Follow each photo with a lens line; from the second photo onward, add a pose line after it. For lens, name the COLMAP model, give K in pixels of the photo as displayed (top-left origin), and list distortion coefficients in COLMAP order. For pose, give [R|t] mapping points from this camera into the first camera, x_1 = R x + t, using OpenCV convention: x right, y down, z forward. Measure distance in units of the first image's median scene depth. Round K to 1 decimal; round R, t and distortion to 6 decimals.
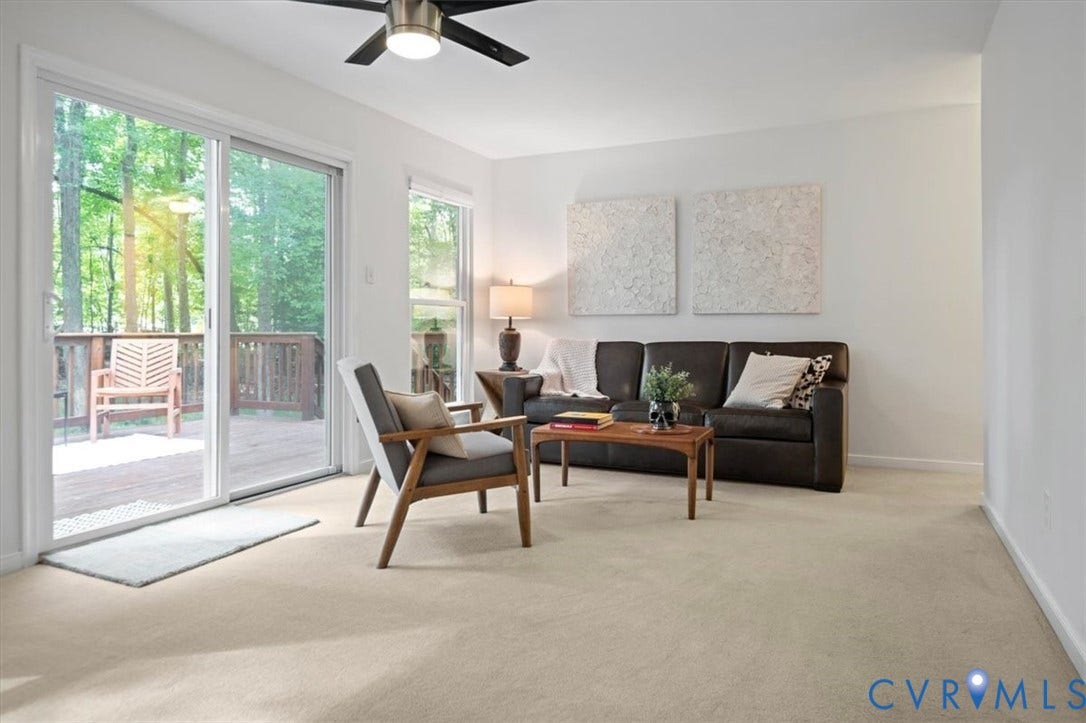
lens RADIAL K [[666.6, 0, 548.1], [0, 666.6, 329.4], [0, 0, 1]] dist [0.001235, -0.001379]
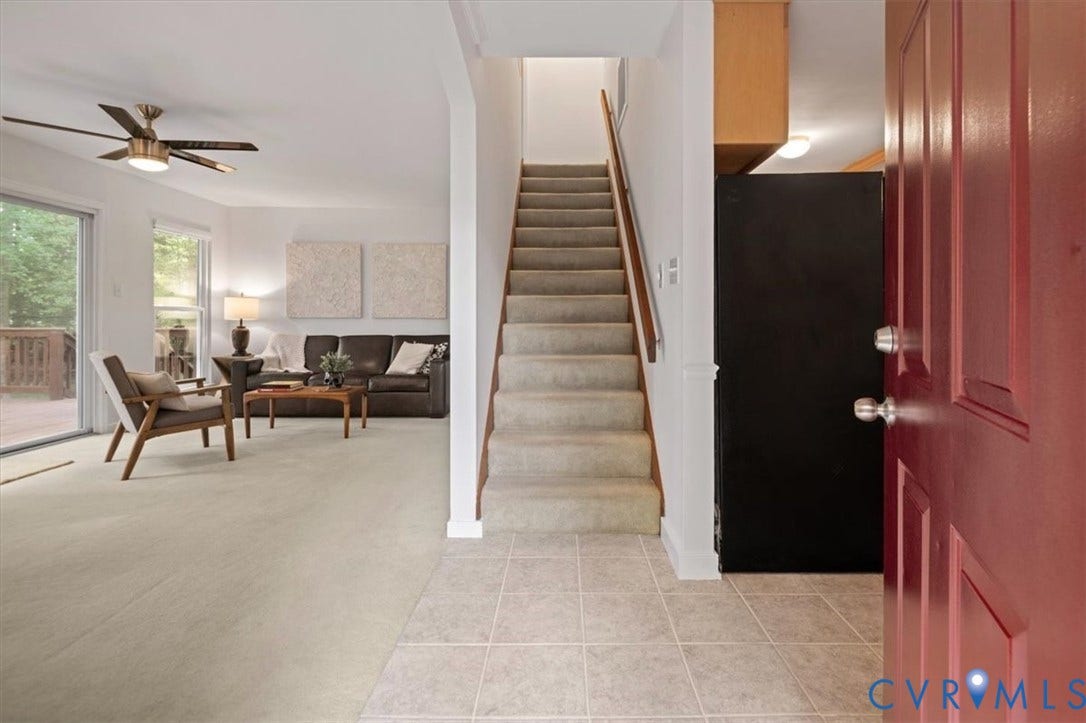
lens RADIAL K [[514.5, 0, 570.5], [0, 514.5, 319.8], [0, 0, 1]] dist [-0.019729, -0.000078]
pose [[0.896068, 0.004212, 0.443898, 0.104975], [-0.005750, 0.999981, 0.002118, -0.026070], [-0.443880, -0.004450, 0.896075, -0.349265]]
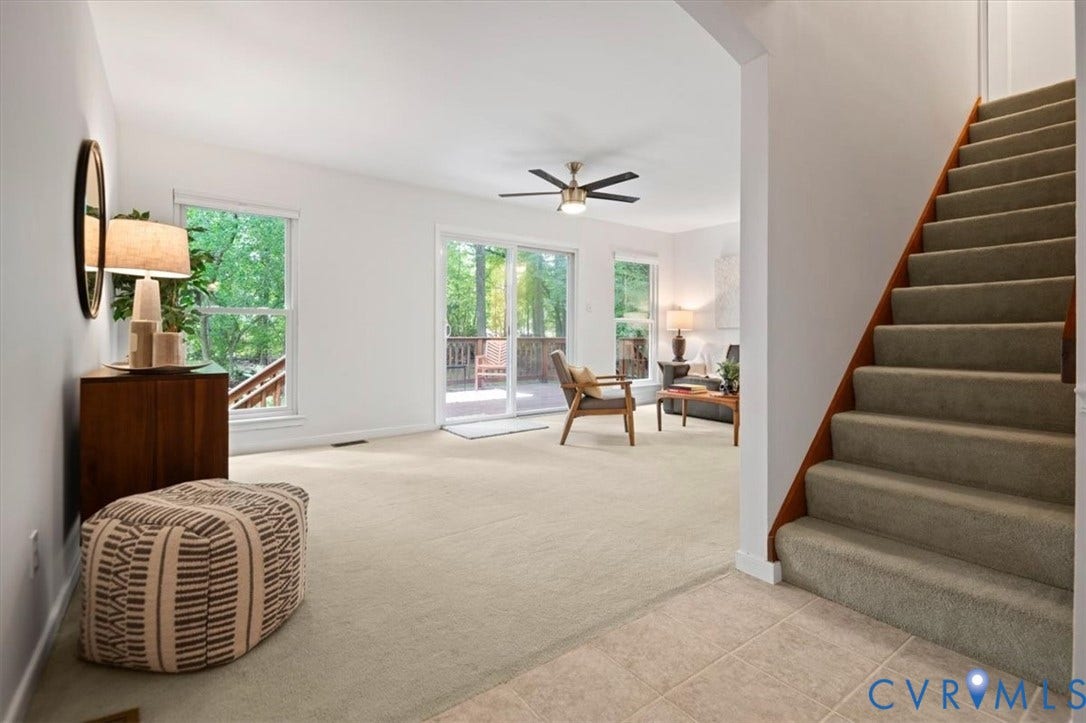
lens RADIAL K [[509.5, 0, 573.8], [0, 509.5, 335.7], [0, 0, 1]] dist [0.022701, -0.000034]
pose [[0.893894, 0.006022, -0.448238, 0.318209], [-0.005439, 0.999982, 0.002587, -0.004906], [0.448245, 0.000125, 0.893911, -0.288839]]
